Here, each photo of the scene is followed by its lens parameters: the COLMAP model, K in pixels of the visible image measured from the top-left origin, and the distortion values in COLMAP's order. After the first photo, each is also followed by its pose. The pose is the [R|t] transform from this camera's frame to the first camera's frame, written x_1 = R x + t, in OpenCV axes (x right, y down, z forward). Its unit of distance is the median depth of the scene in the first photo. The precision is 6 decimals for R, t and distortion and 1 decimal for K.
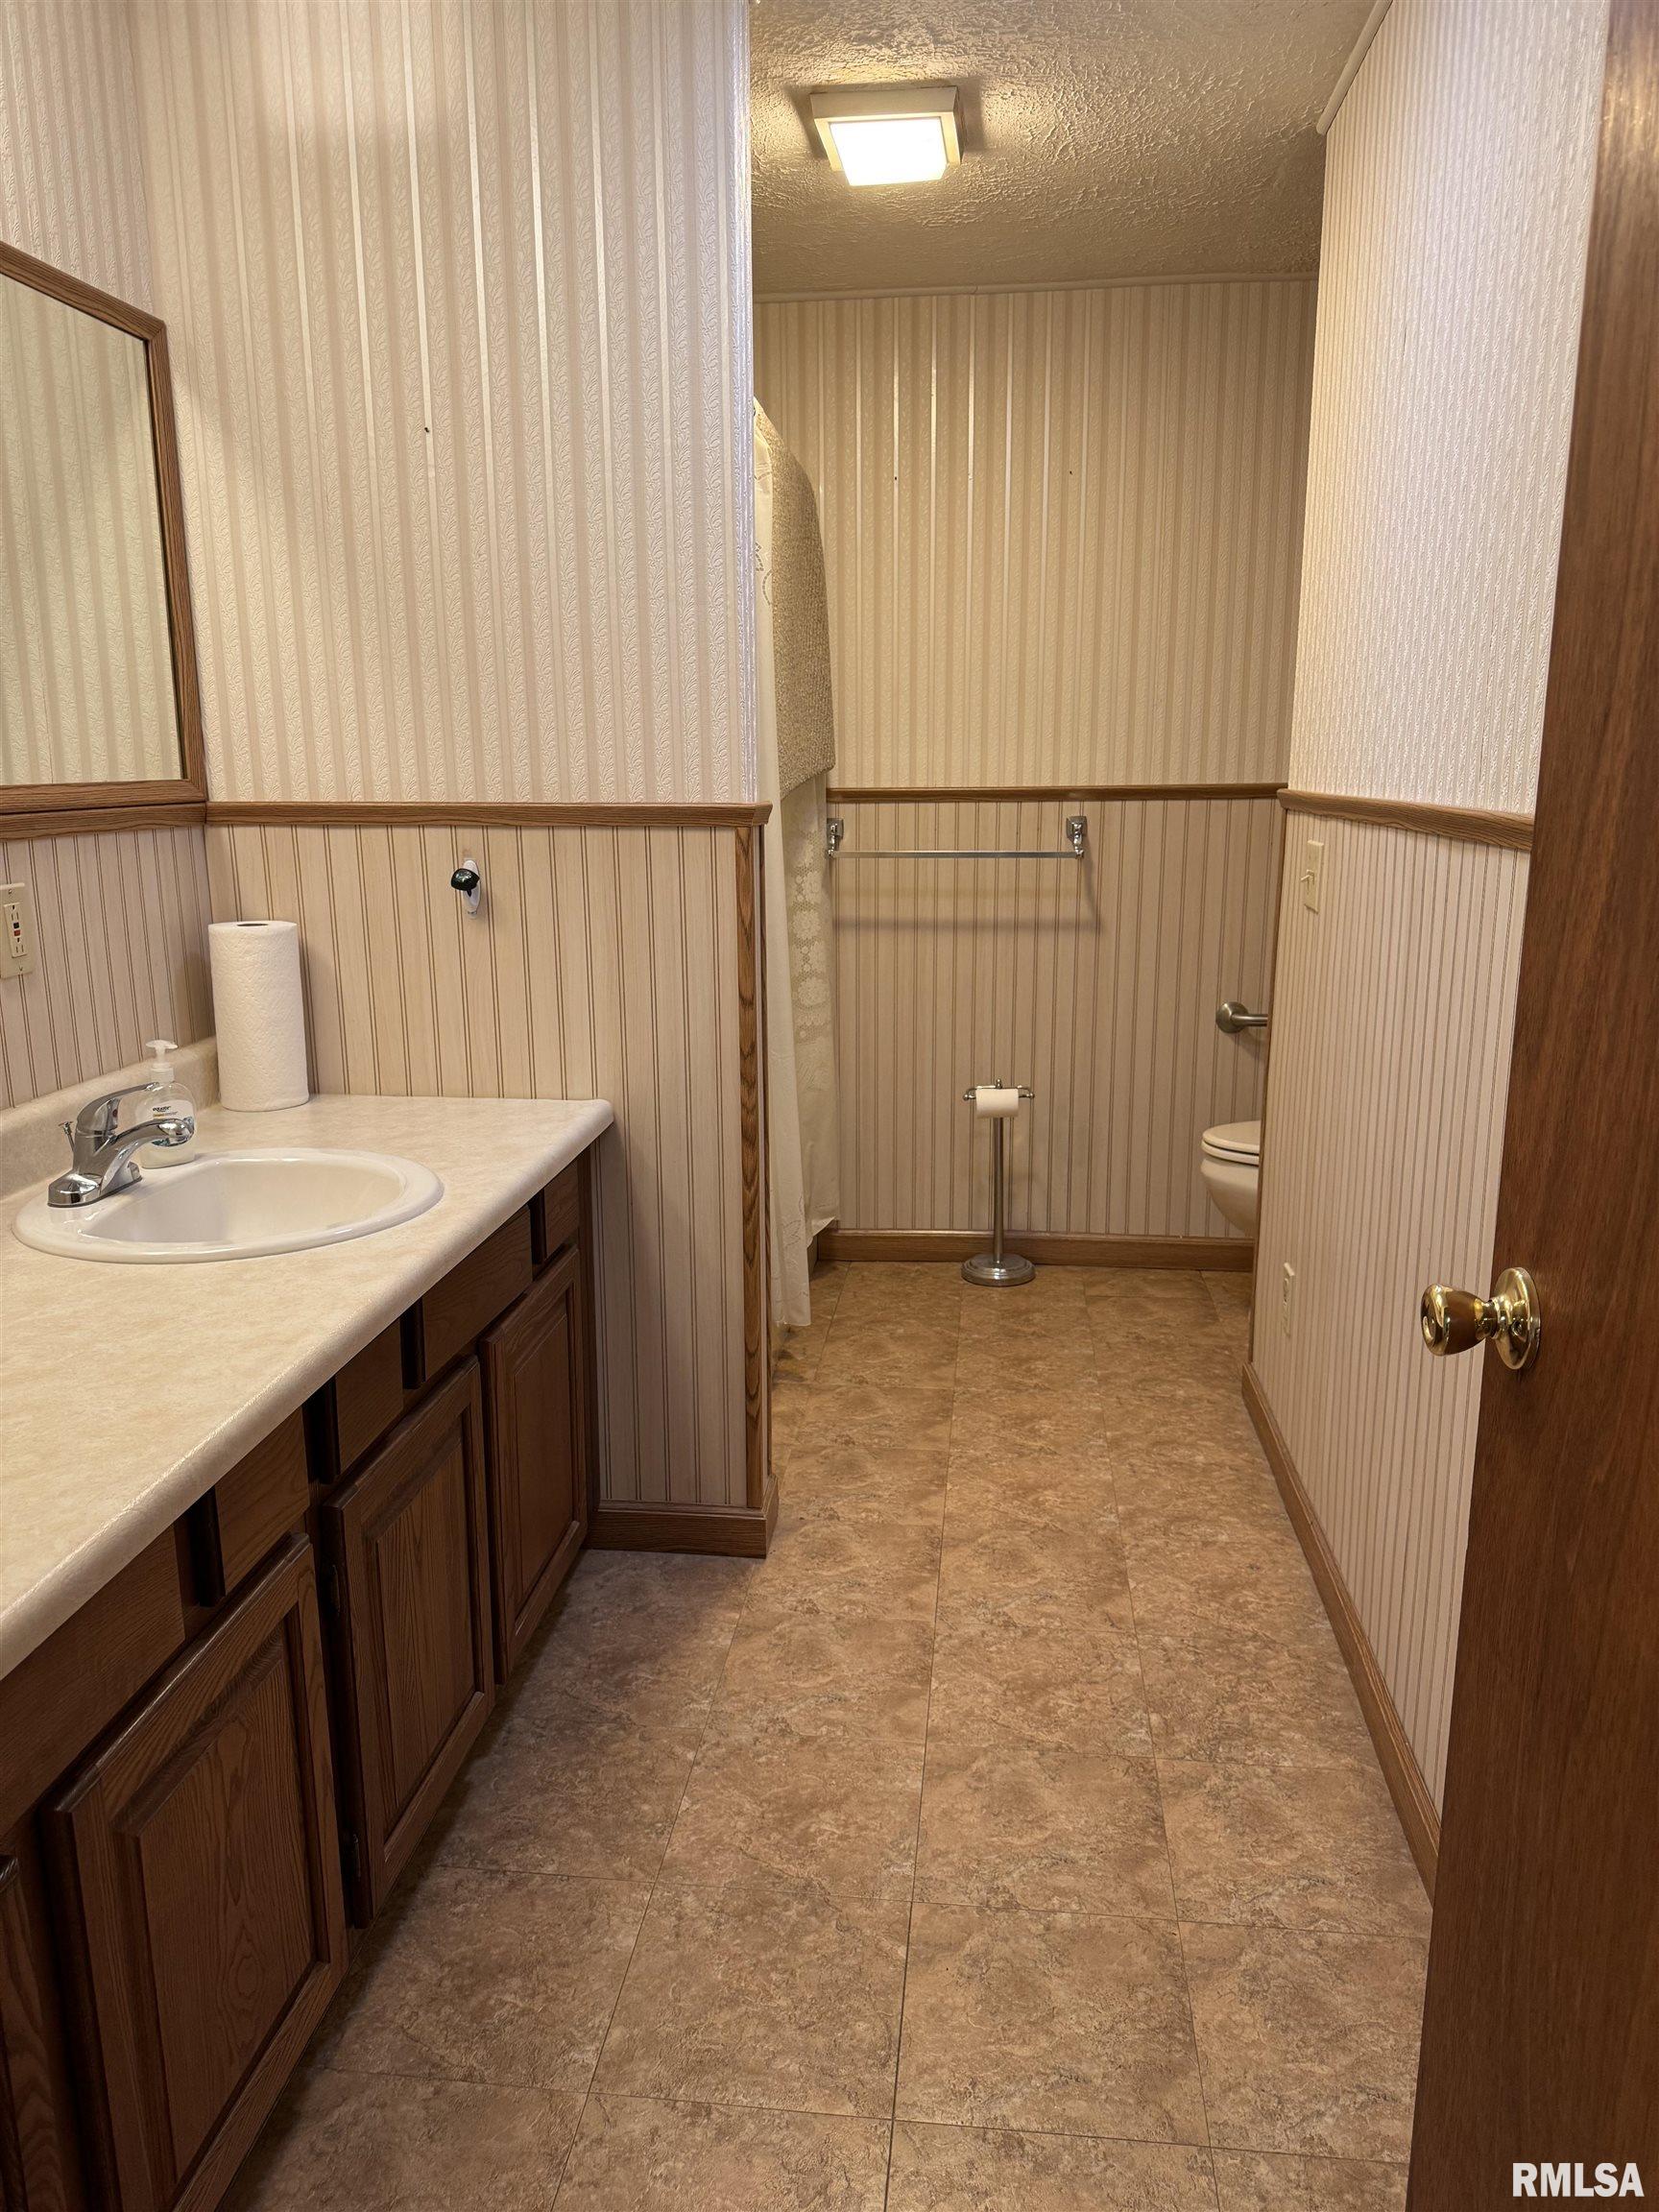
lens RADIAL K [[1580.5, 0, 827.4], [0, 1580.5, 1113.9], [0, 0, 1]] dist [0.040632, -0.045919]
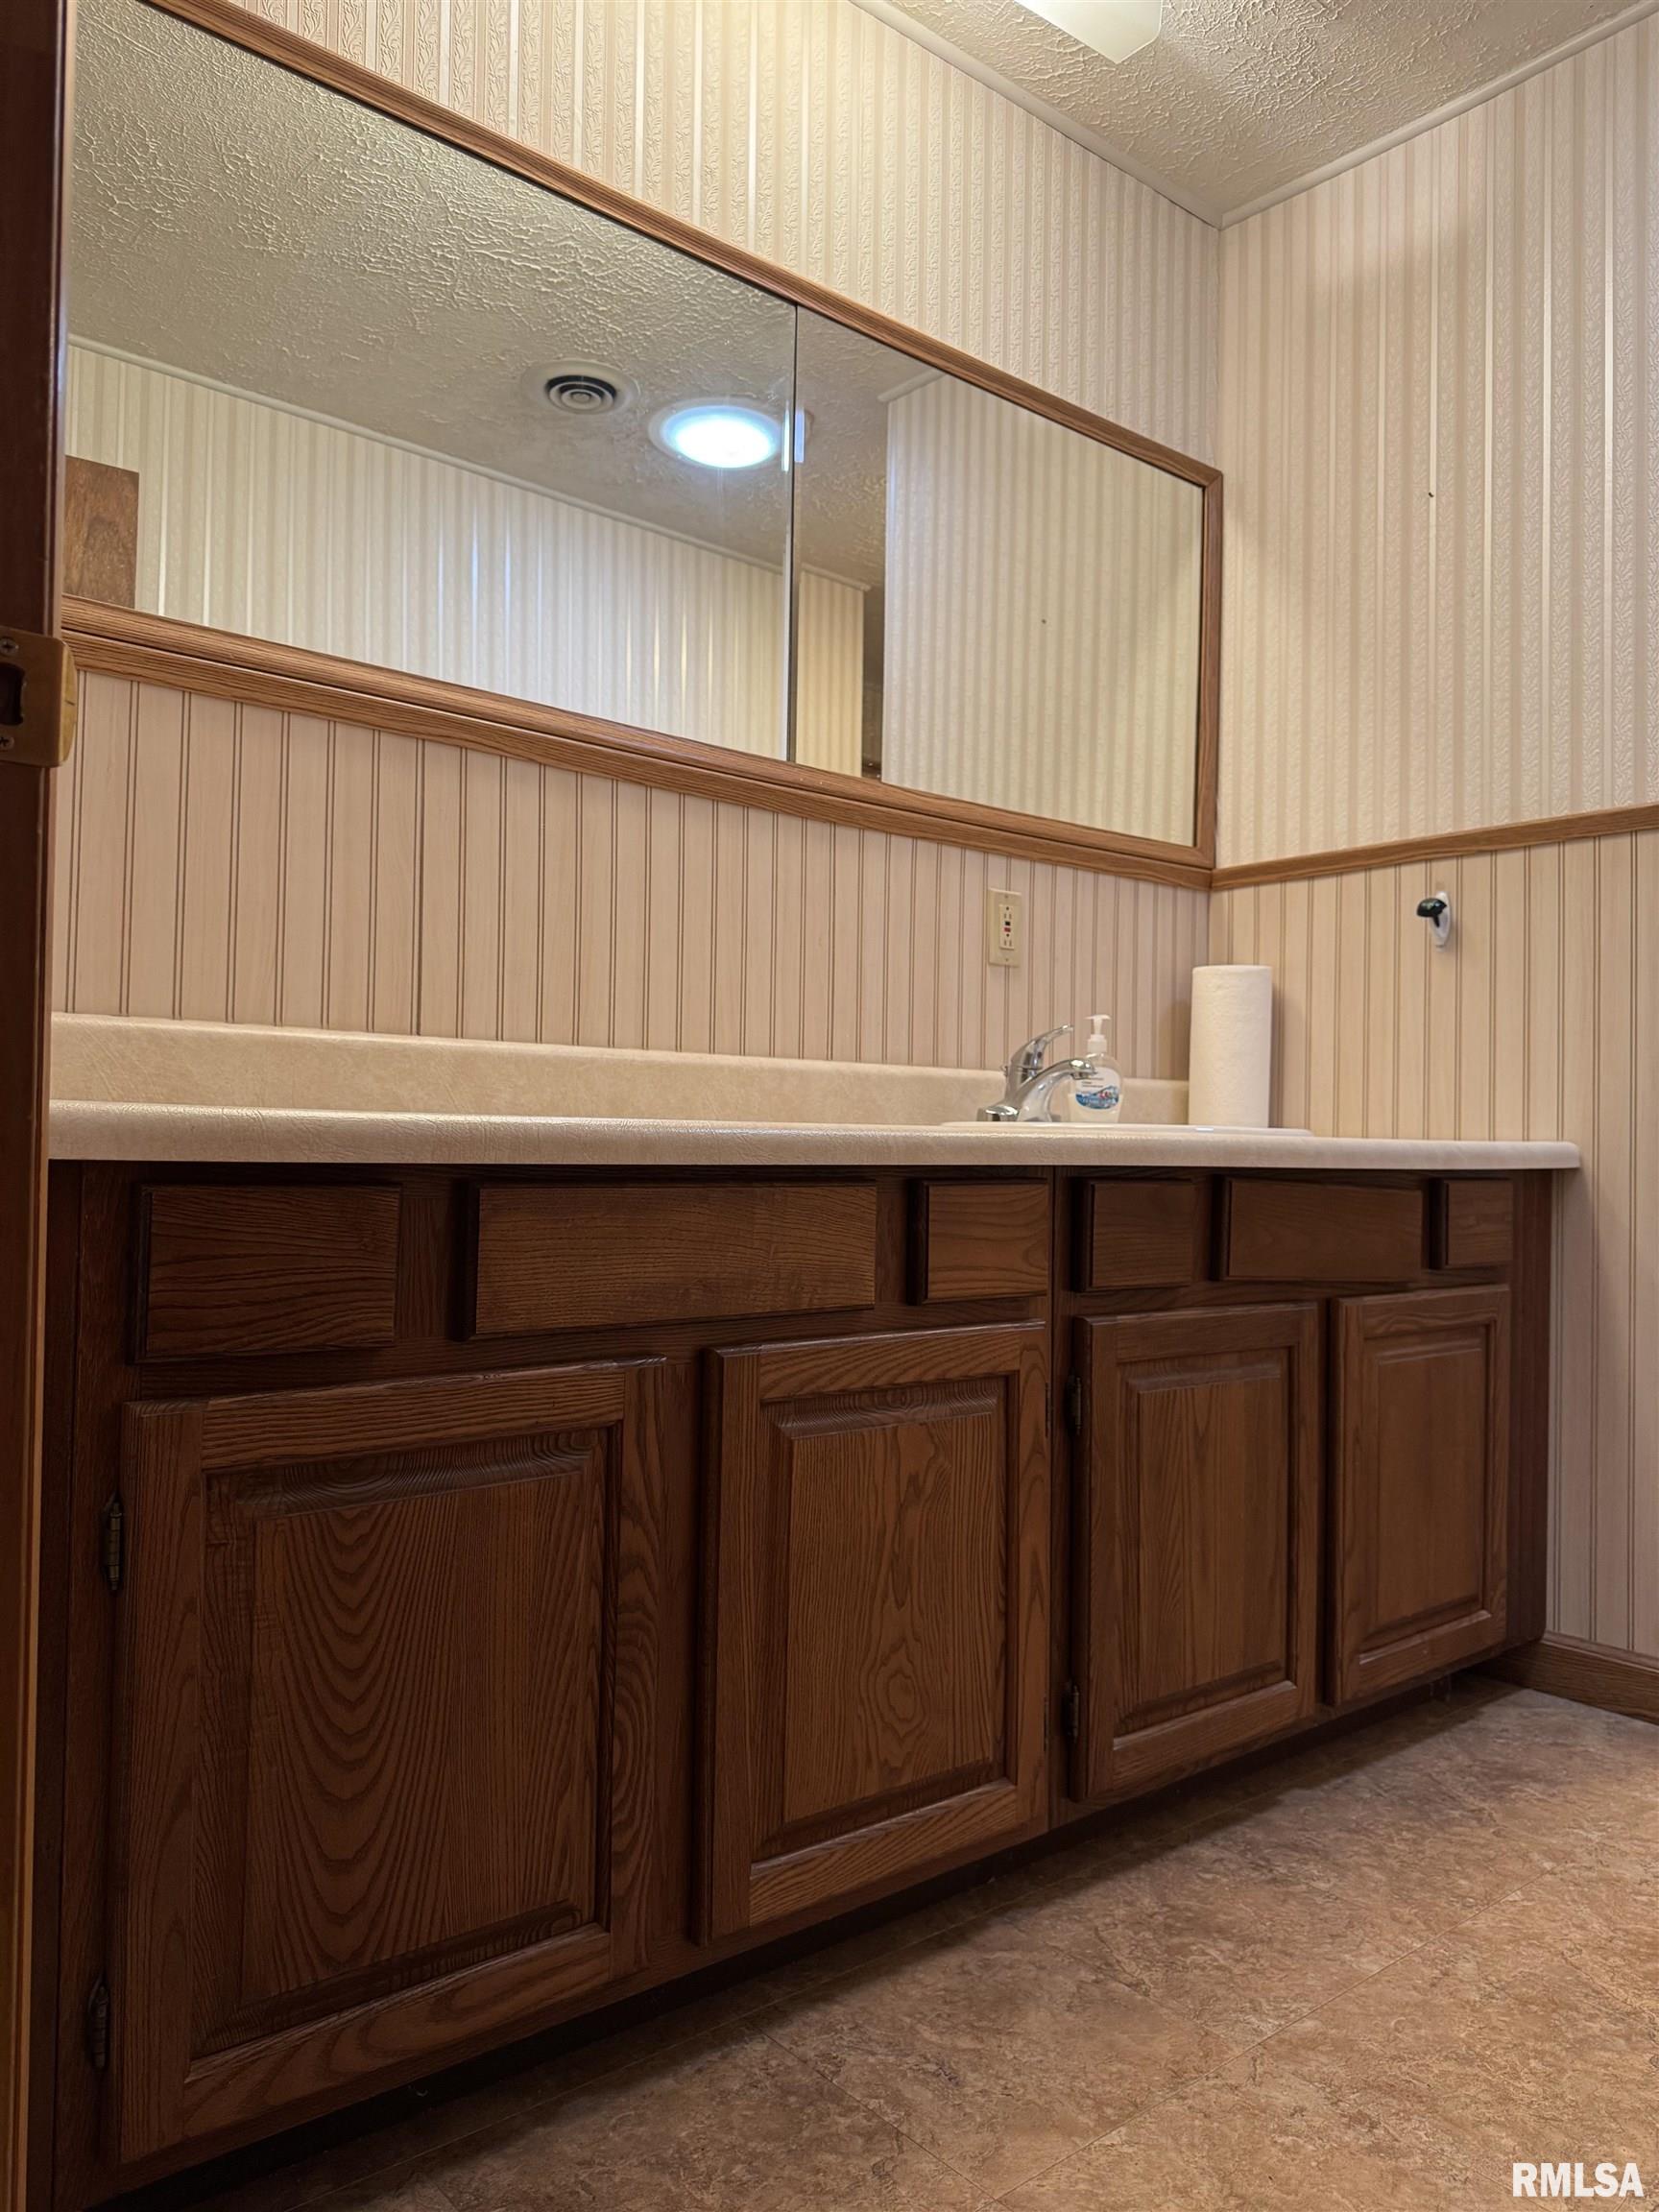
lens RADIAL K [[1580.5, 0, 827.4], [0, 1580.5, 1113.9], [0, 0, 1]] dist [0.040632, -0.045919]
pose [[0.726693, 0.005312, -0.686942, 0.182048], [-0.167652, 0.971106, -0.169843, 0.212896], [0.666191, 0.238591, 0.706586, 0.091842]]
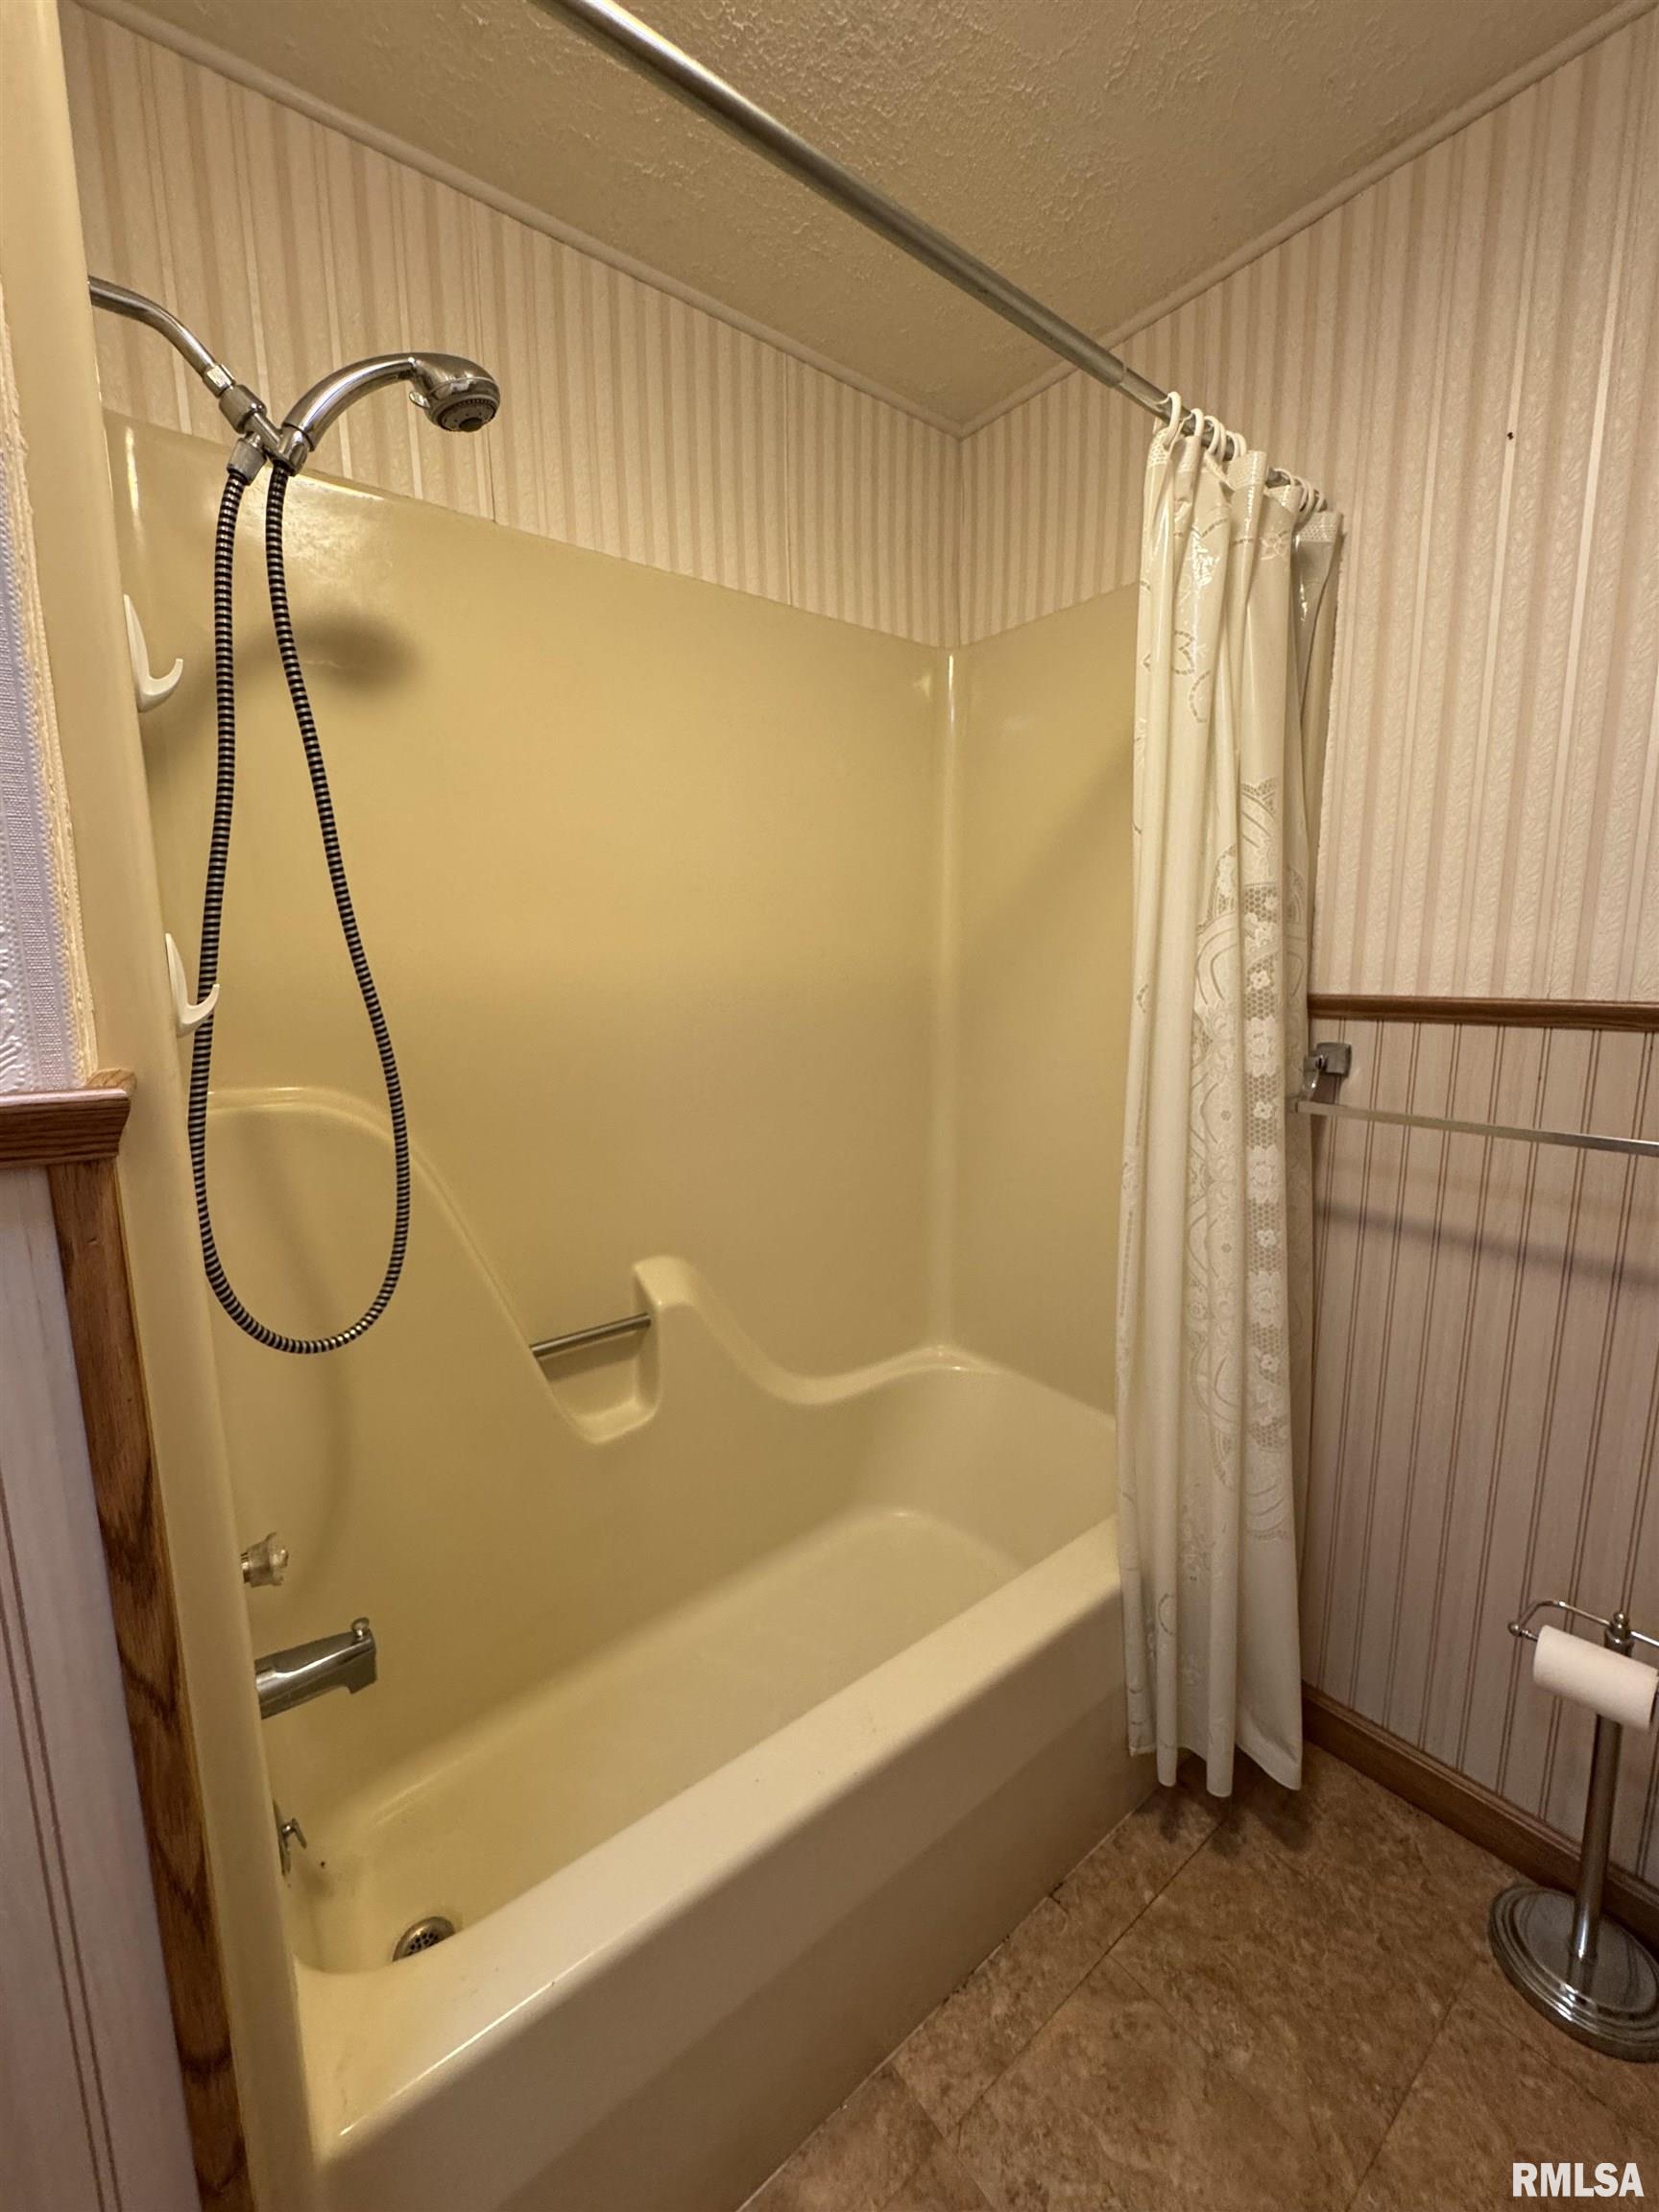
lens RADIAL K [[894.8, 0, 829.0], [0, 894.8, 1098.3], [0, 0, 1]] dist [-0.000290, -0.000202]
pose [[0.697695, 0.110733, -0.707785, 0.199209], [-0.151248, 0.988480, 0.005557, -0.241710], [0.700247, 0.103174, 0.706406, 1.088890]]
